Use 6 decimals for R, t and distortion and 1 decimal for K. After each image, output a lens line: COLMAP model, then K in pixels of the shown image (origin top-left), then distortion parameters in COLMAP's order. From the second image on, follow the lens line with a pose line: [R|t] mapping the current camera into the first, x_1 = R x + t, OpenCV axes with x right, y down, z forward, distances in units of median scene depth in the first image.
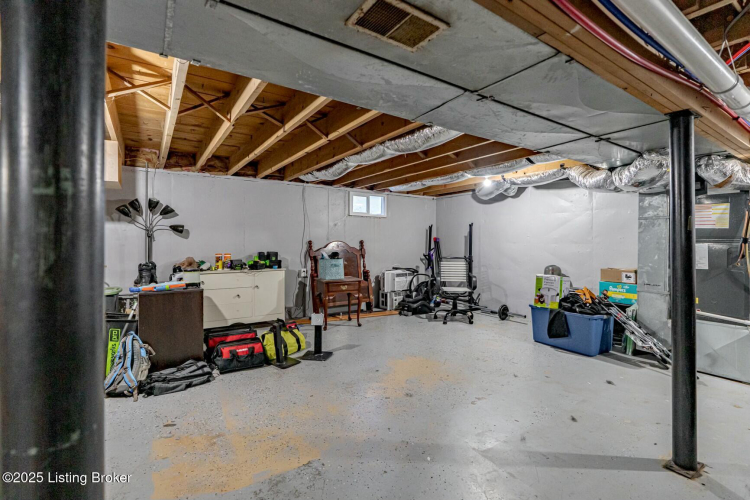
lens RADIAL K [[340.9, 0, 375.0], [0, 340.9, 250.0], [0, 0, 1]] dist [-0.001119, -0.000155]
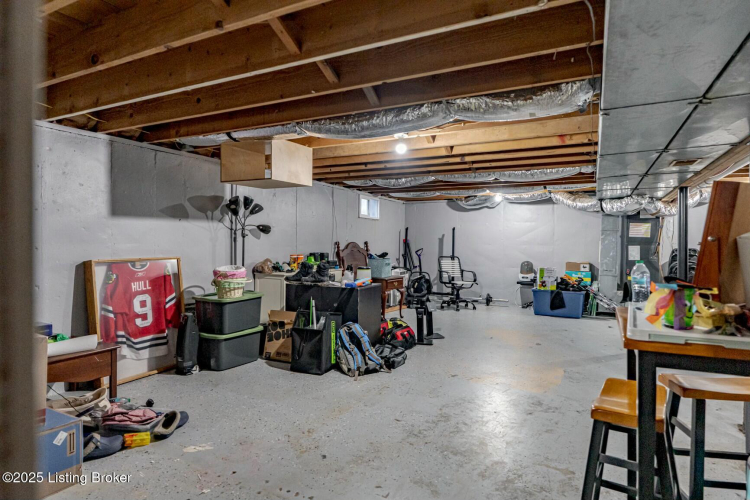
lens RADIAL K [[414.7, 0, 375.0], [0, 414.7, 250.0], [0, 0, 1]] dist [0.039711, 0.000170]
pose [[0.874638, -0.001807, 0.484774, -0.996214], [0.004698, 0.999978, -0.004748, 0.005937], [-0.484754, 0.006430, 0.874627, -0.194412]]
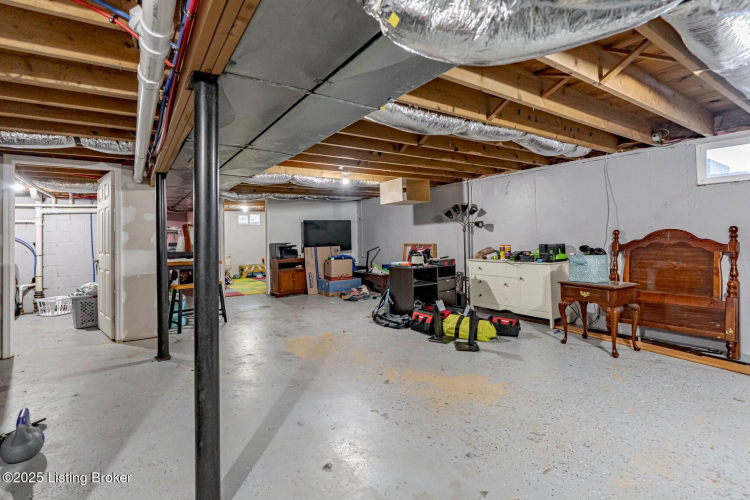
lens RADIAL K [[346.8, 0, 356.3], [0, 346.8, 238.6], [0, 0, 1]] dist [-0.000824, -0.000094]
pose [[-0.008116, 0.002578, -0.999964, 0.813957], [-0.009395, 0.999952, 0.002654, -0.008552], [0.999923, 0.009416, -0.008091, 0.640667]]
